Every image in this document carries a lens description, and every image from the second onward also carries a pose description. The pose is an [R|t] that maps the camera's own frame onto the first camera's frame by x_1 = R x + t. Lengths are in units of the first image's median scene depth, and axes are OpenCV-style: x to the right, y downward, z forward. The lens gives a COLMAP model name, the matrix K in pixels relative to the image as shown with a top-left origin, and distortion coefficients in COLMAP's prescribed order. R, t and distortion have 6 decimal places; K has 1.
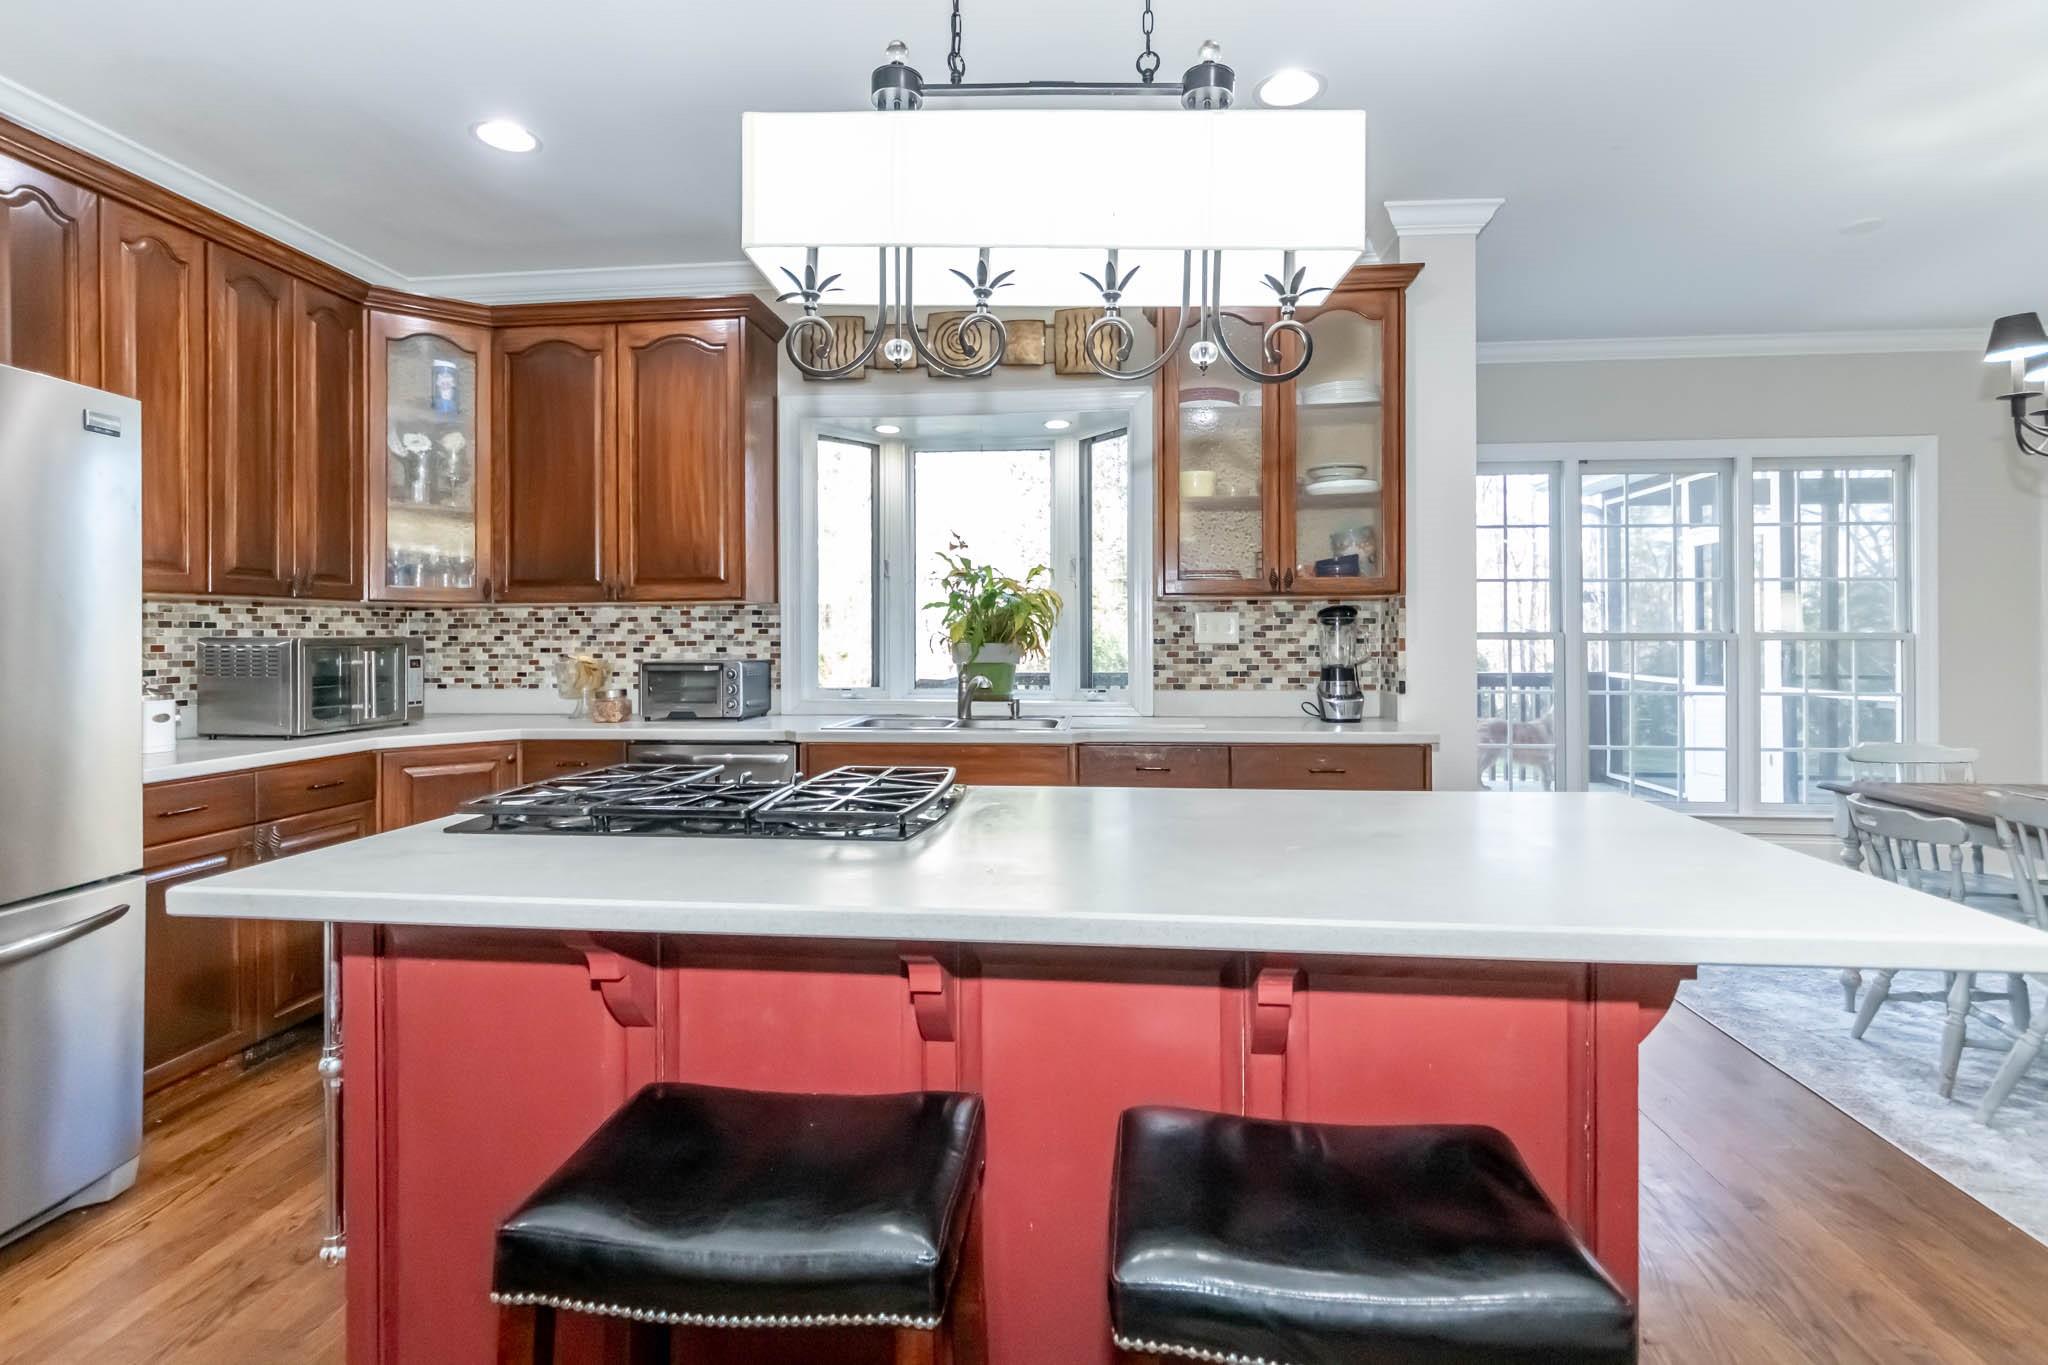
lens RADIAL K [[953.3, 0, 1040.4], [0, 953.3, 634.1], [0, 0, 1]] dist [0.004576, -0.003065]
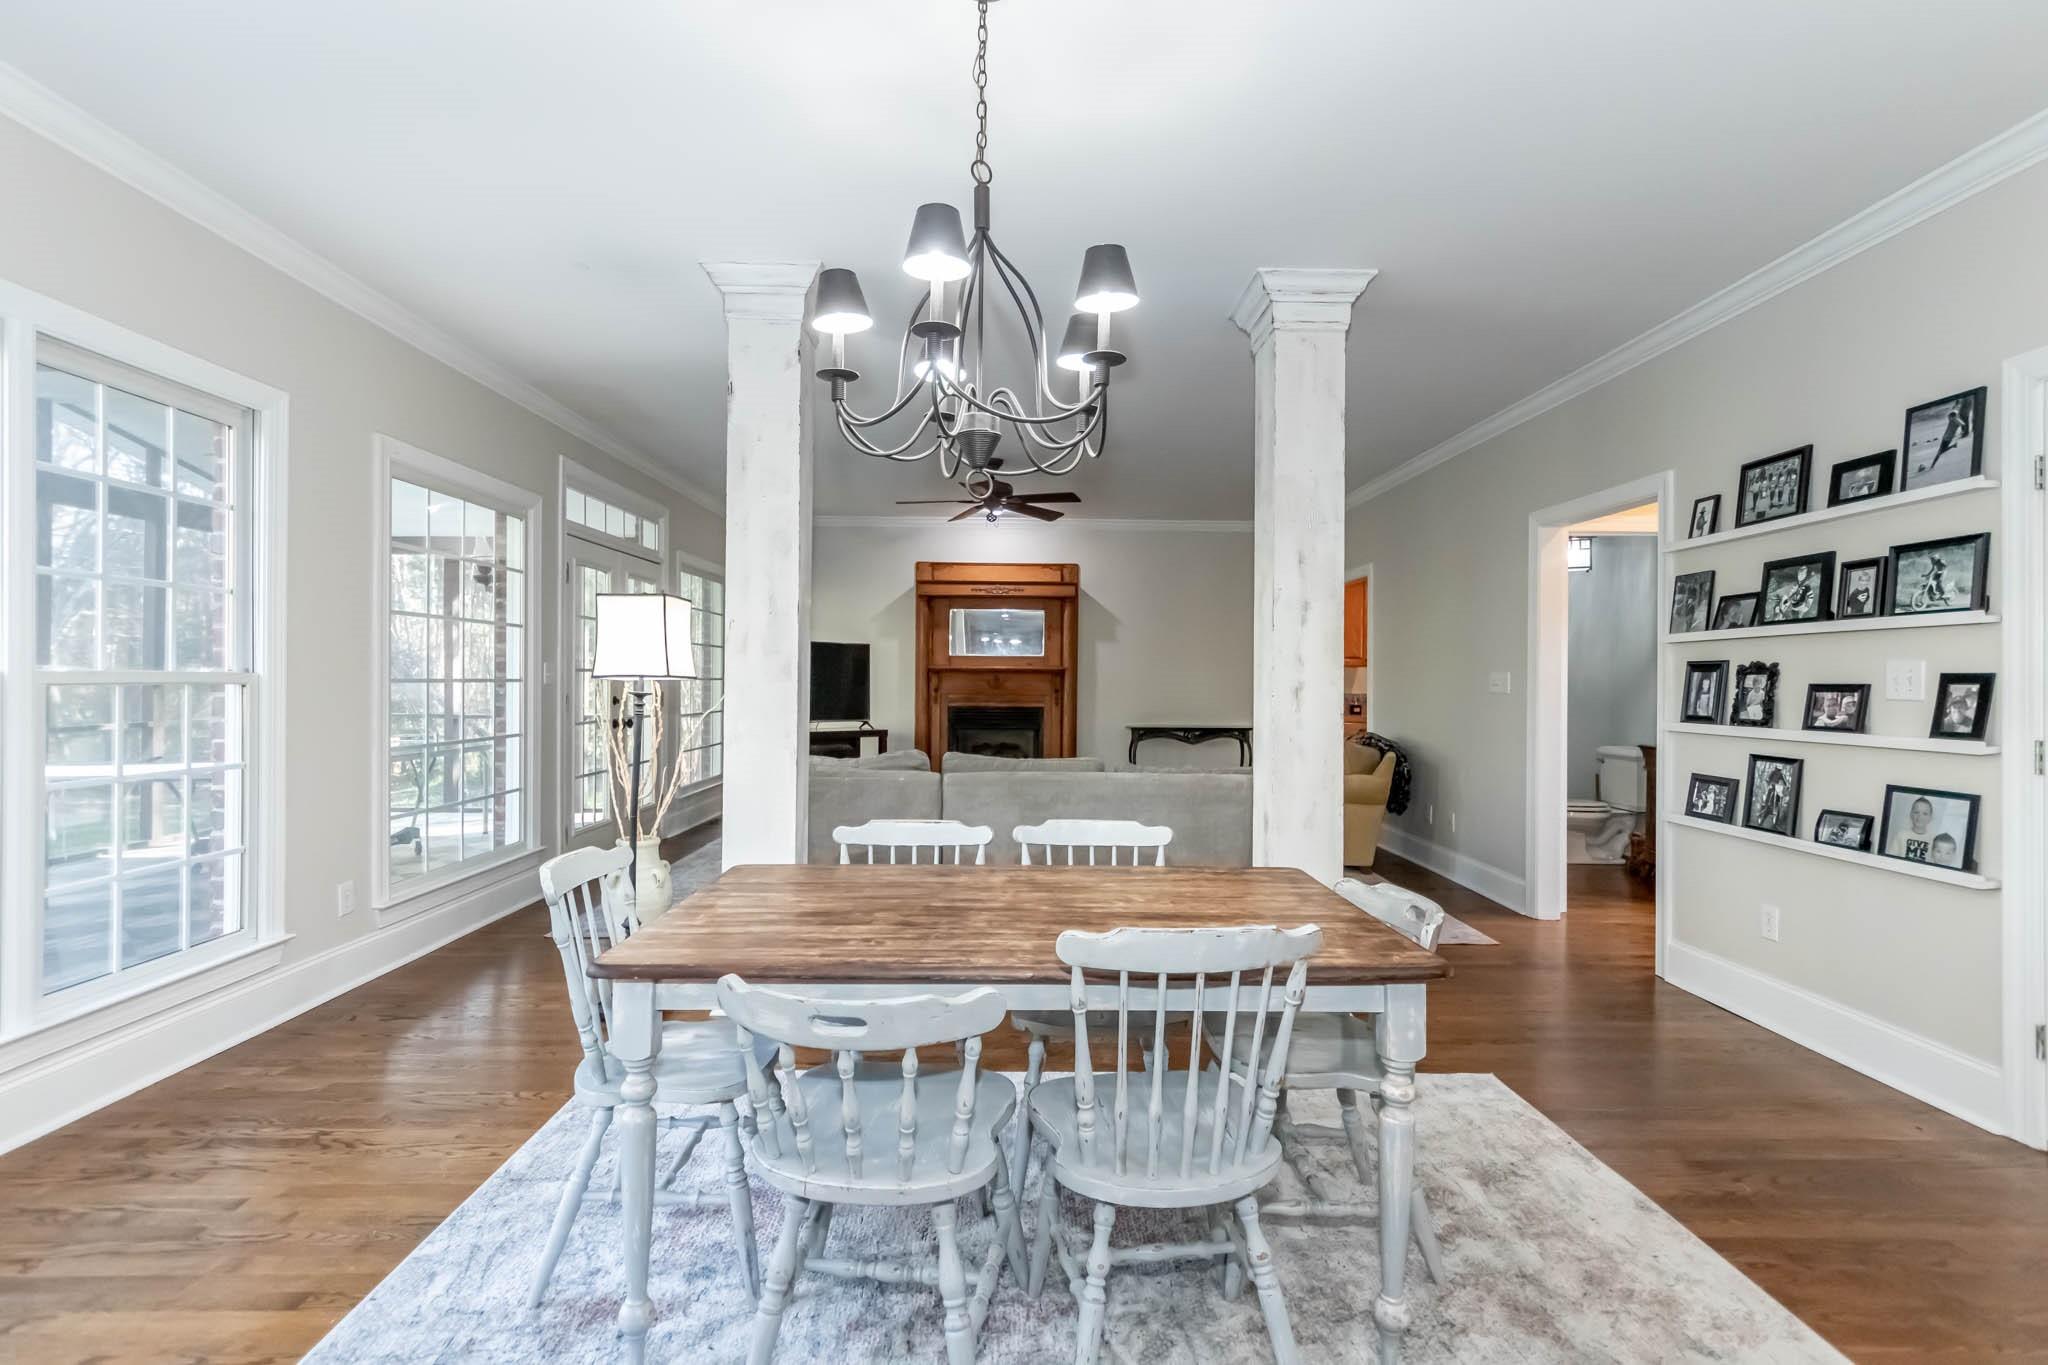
lens RADIAL K [[953.3, 0, 1026.2], [0, 953.3, 671.4], [0, 0, 1]] dist [0.004576, -0.003065]
pose [[-0.121451, 0.006905, 0.992573, 0.236959], [-0.007693, 0.999939, -0.007898, -0.002347], [-0.992568, -0.008596, -0.121391, 0.708271]]
